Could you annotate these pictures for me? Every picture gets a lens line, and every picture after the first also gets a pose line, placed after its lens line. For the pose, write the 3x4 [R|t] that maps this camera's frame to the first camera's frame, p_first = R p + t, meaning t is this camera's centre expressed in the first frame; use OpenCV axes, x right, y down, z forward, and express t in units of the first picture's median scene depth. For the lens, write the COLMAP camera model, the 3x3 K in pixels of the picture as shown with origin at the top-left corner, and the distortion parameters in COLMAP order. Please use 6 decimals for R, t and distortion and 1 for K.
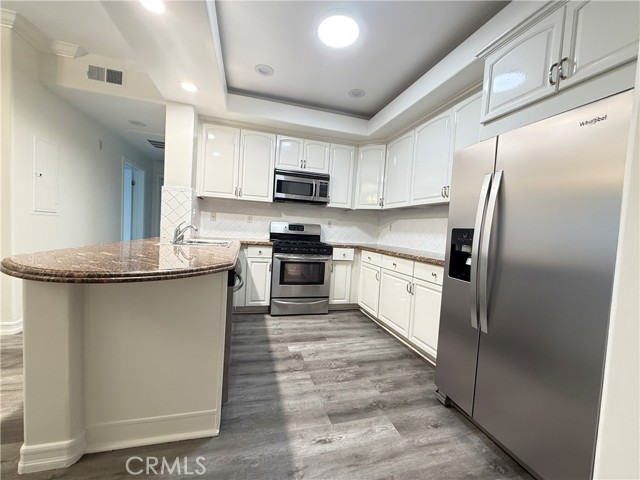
lens RADIAL K [[255.8, 0, 318.2], [0, 255.8, 240.9], [0, 0, 1]] dist [-0.000564, 0.000509]
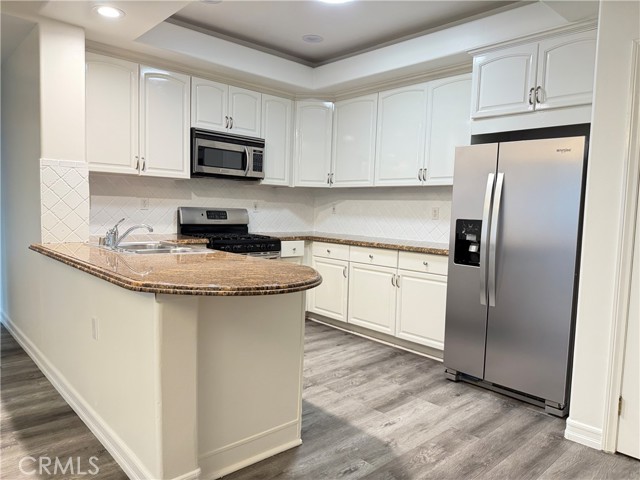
lens RADIAL K [[451.6, 0, 317.5], [0, 451.6, 243.1], [0, 0, 1]] dist [0.030396, -0.024637]
pose [[0.891738, -0.065250, 0.447824, -0.604973], [0.040444, 0.997082, 0.064743, -0.066543], [-0.450742, -0.039622, 0.891774, -0.311117]]
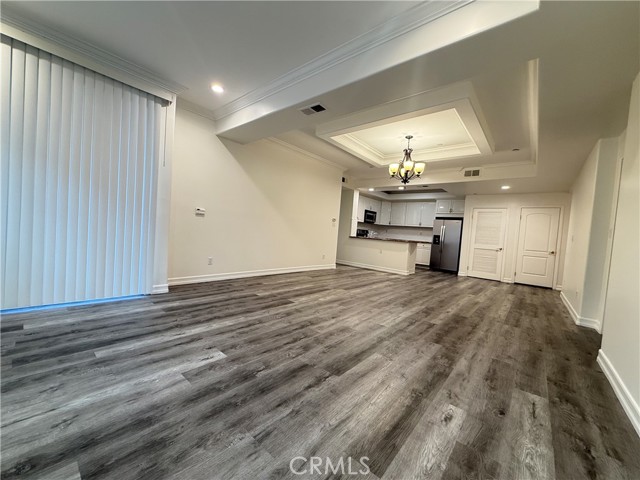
lens RADIAL K [[255.8, 0, 317.8], [0, 255.8, 241.7], [0, 0, 1]] dist [-0.000564, 0.000509]
pose [[0.830955, -0.021467, 0.555926, -2.909009], [-0.002191, 0.999121, 0.041857, -0.088961], [-0.556336, -0.035999, 0.830178, -1.330234]]
